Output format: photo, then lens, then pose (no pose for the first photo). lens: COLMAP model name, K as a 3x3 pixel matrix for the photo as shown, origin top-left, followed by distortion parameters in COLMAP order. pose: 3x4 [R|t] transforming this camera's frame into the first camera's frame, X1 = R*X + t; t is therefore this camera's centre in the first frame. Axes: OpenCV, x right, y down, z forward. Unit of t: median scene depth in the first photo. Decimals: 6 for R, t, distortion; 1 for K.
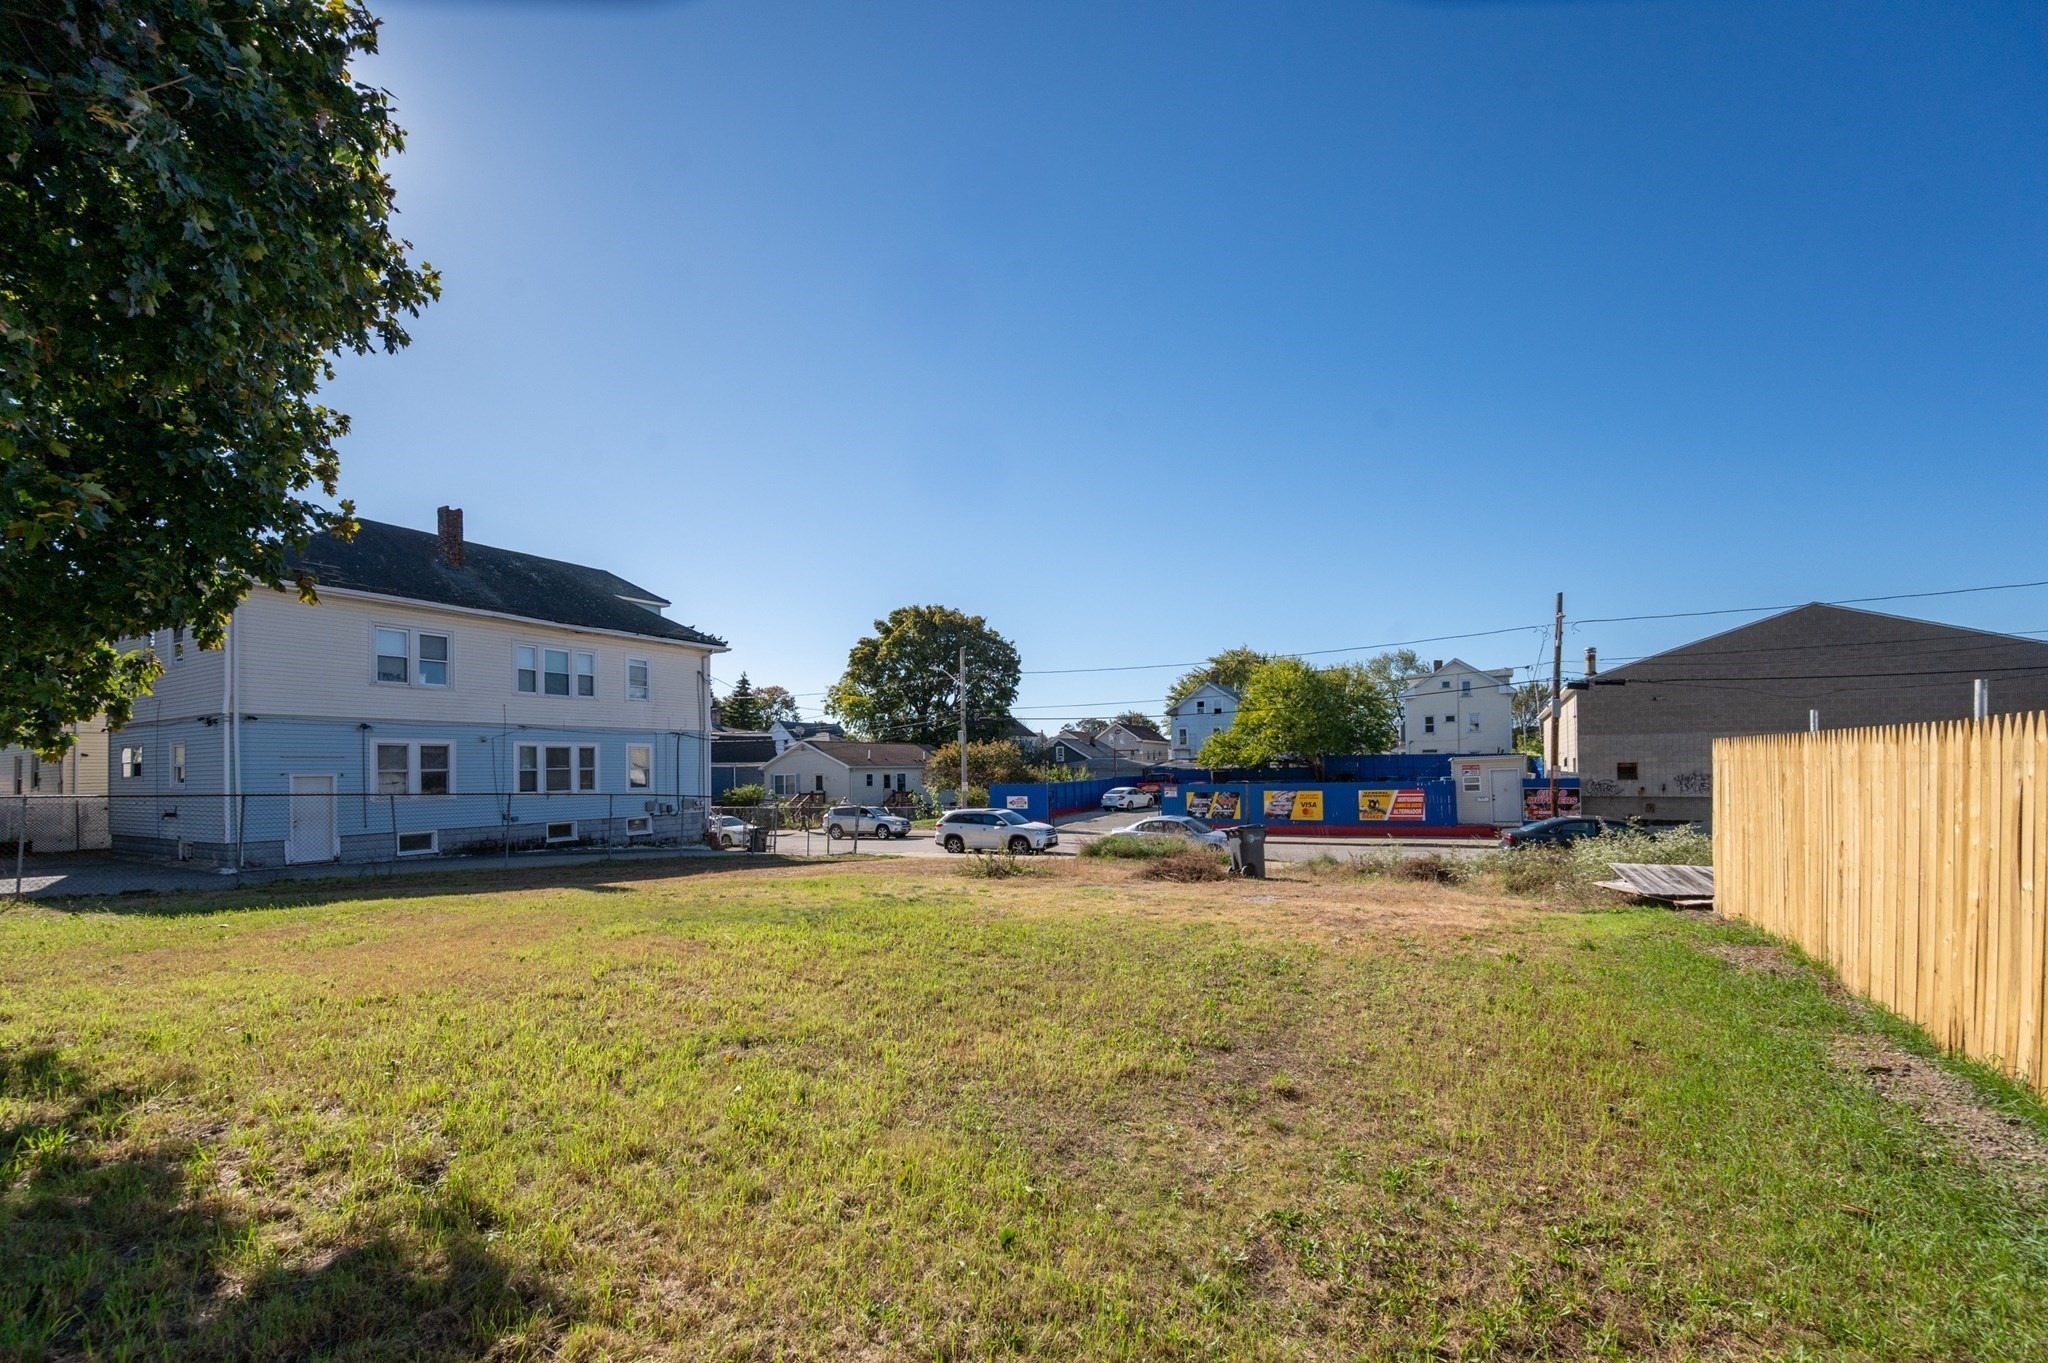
lens RADIAL K [[813.6, 0, 1035.7], [0, 813.6, 757.5], [0, 0, 1]] dist [-0.003031, -0.000103]
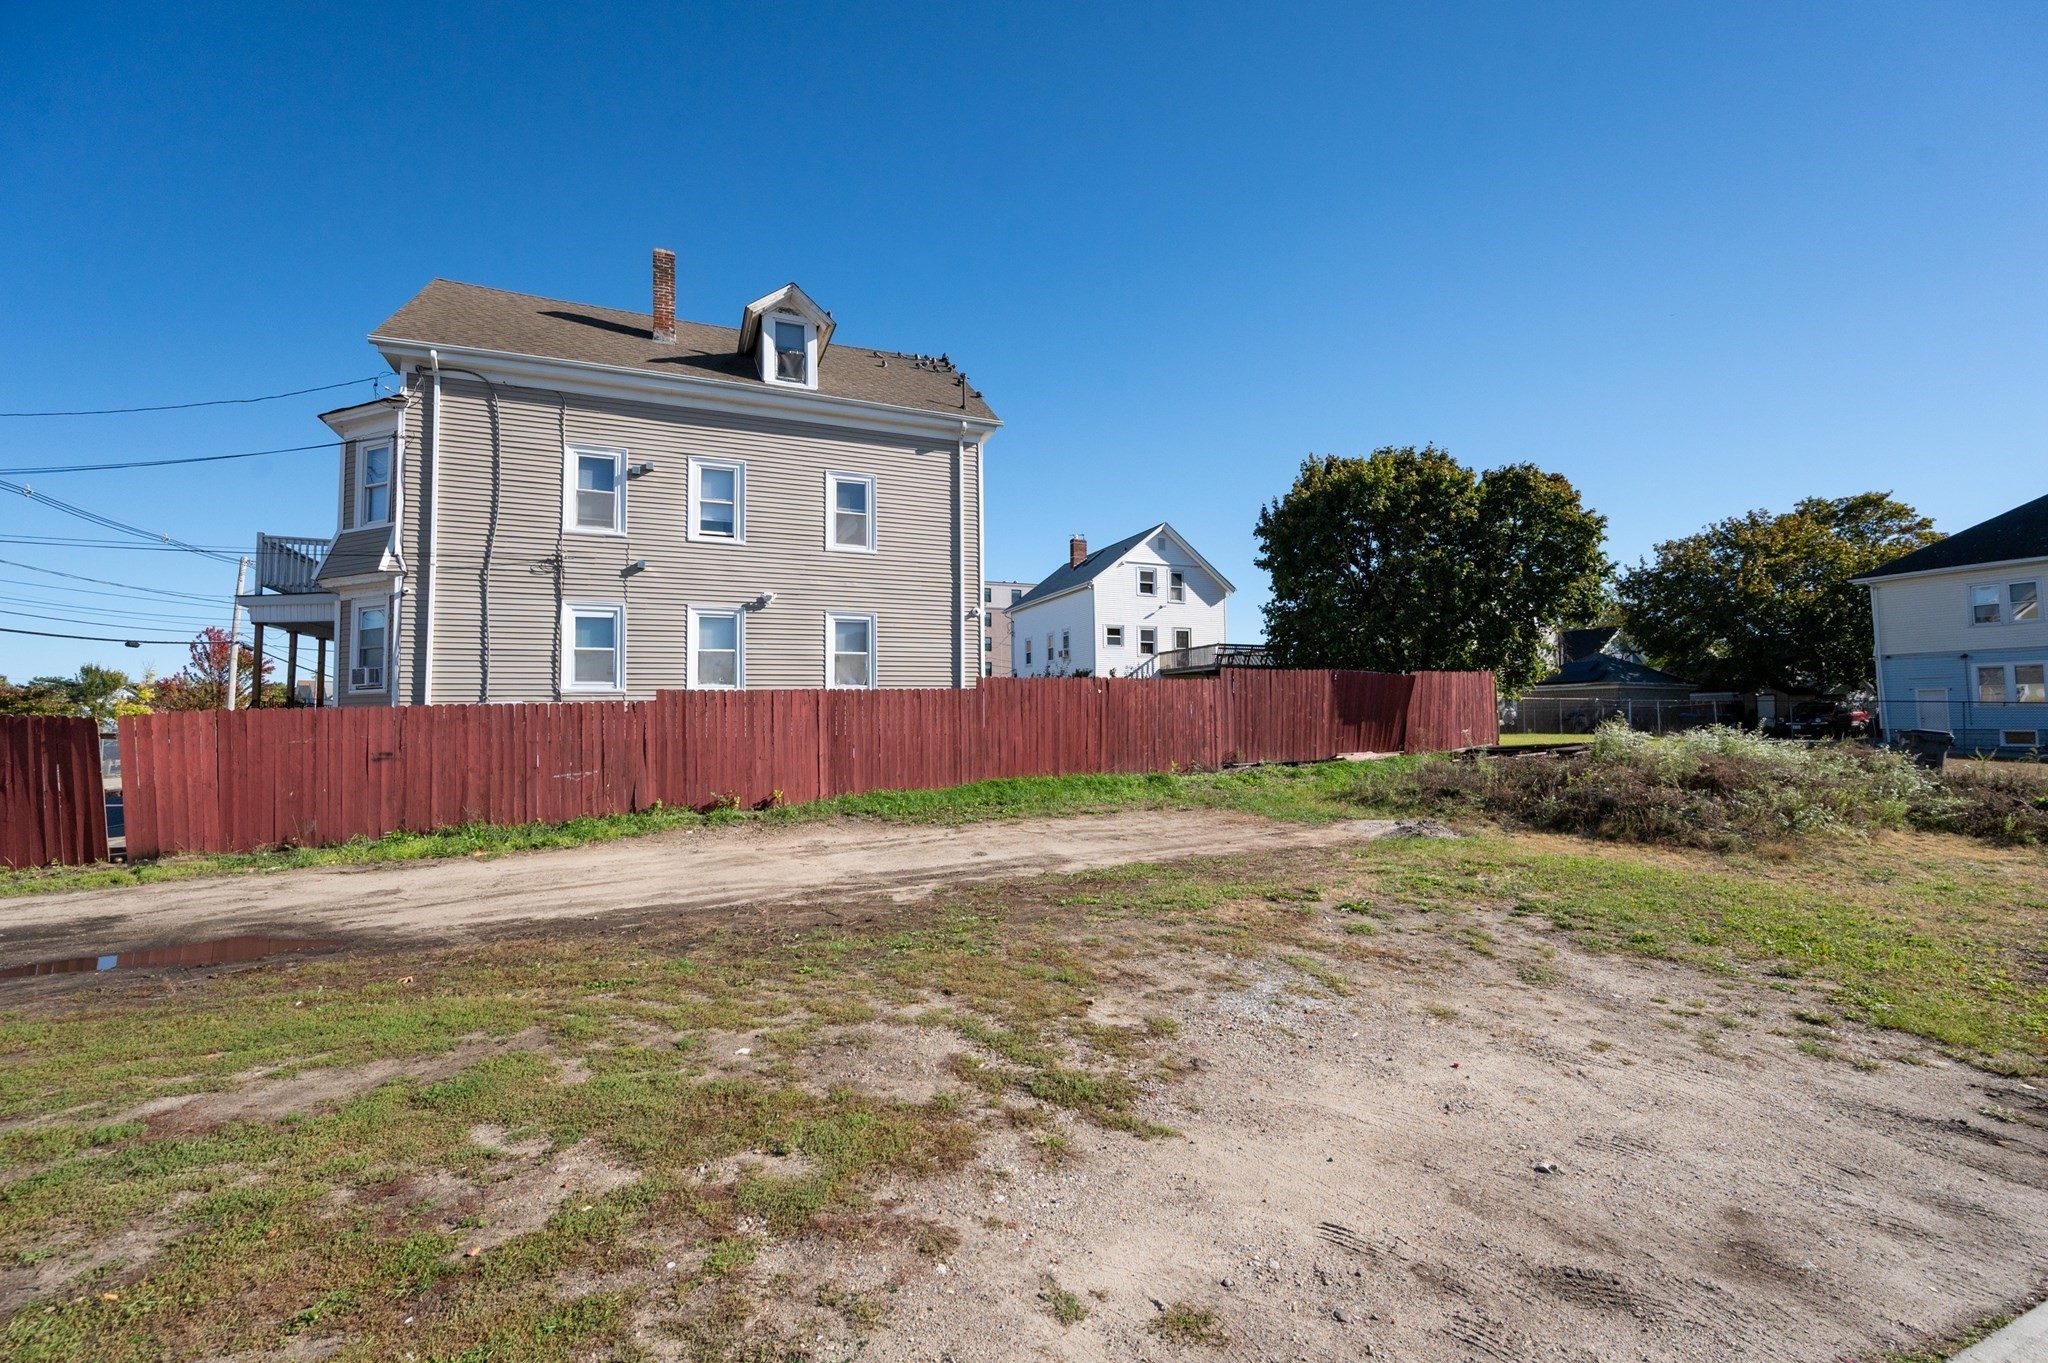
lens RADIAL K [[839.9, 0, 1046.3], [0, 839.9, 673.6], [0, 0, 1]] dist [0.000292, -0.000115]
pose [[-0.619040, -0.023956, -0.784994, 1.161158], [0.024998, 0.998427, -0.050183, 0.023650], [0.784961, -0.050689, -0.617468, 0.511411]]
